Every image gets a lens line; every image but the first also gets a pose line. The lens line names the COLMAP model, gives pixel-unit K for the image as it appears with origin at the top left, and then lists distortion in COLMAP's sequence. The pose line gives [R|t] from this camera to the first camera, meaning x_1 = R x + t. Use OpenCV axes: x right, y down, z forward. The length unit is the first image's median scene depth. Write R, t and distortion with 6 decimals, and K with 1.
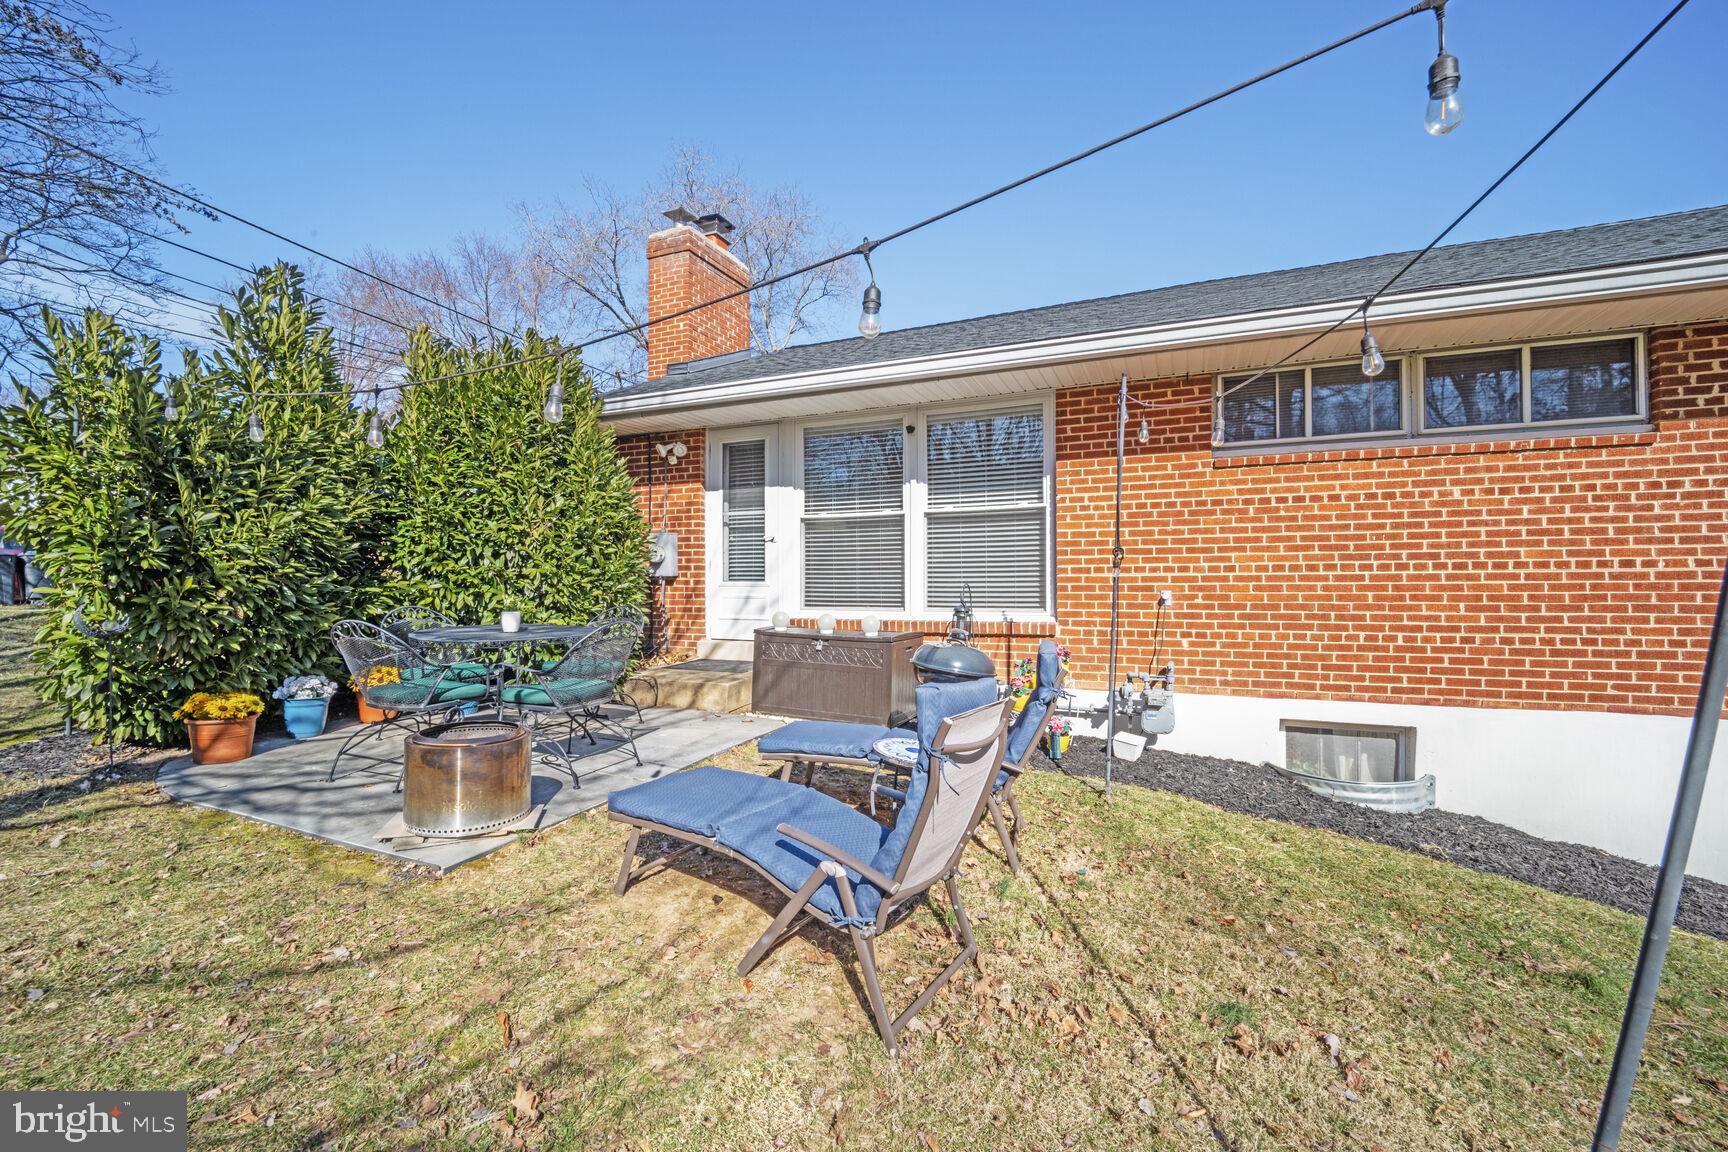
lens RADIAL K [[711.4, 0, 859.2], [0, 711.4, 578.2], [0, 0, 1]] dist [-0.014223, -0.000143]
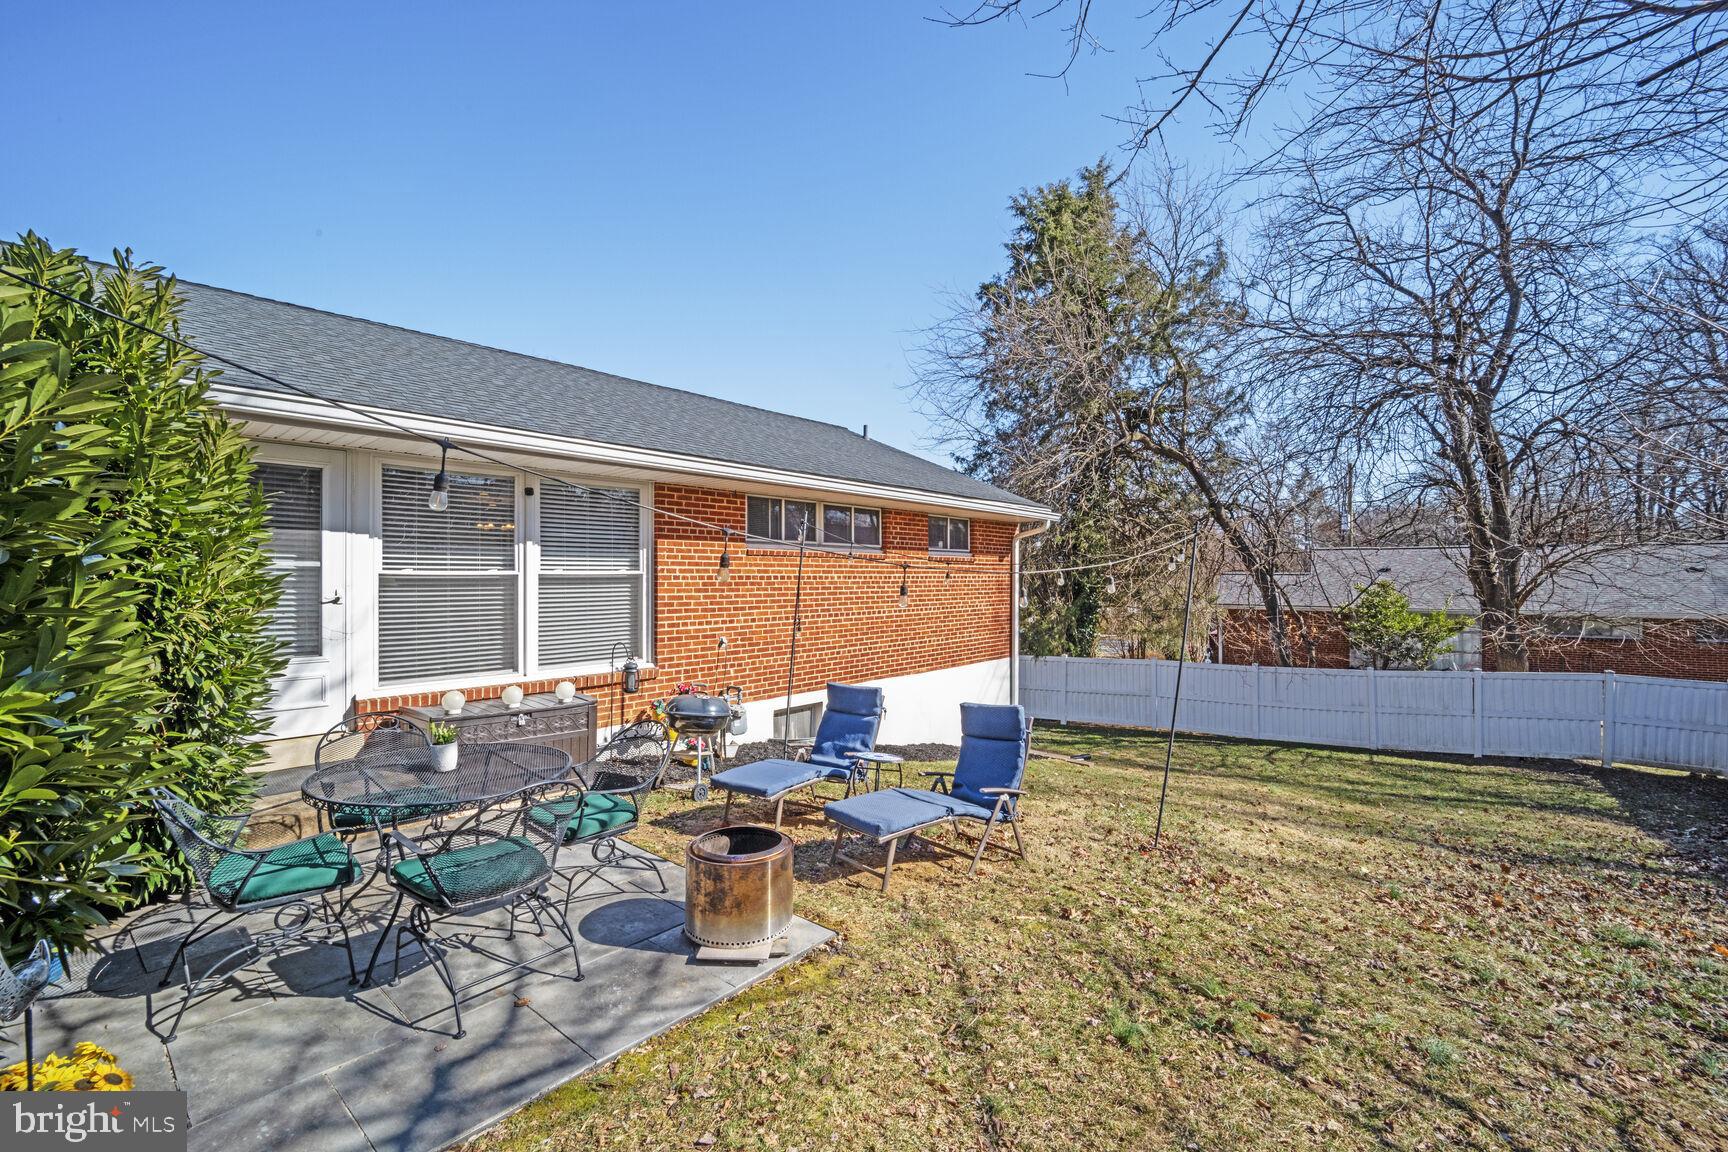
lens RADIAL K [[711.4, 0, 852.5], [0, 711.4, 578.0], [0, 0, 1]] dist [-0.014223, -0.000143]
pose [[0.311042, 0.000852, 0.950396, -0.824953], [-0.002732, 0.999996, -0.000003, -0.098181], [-0.950392, -0.002596, 0.311044, 0.279619]]
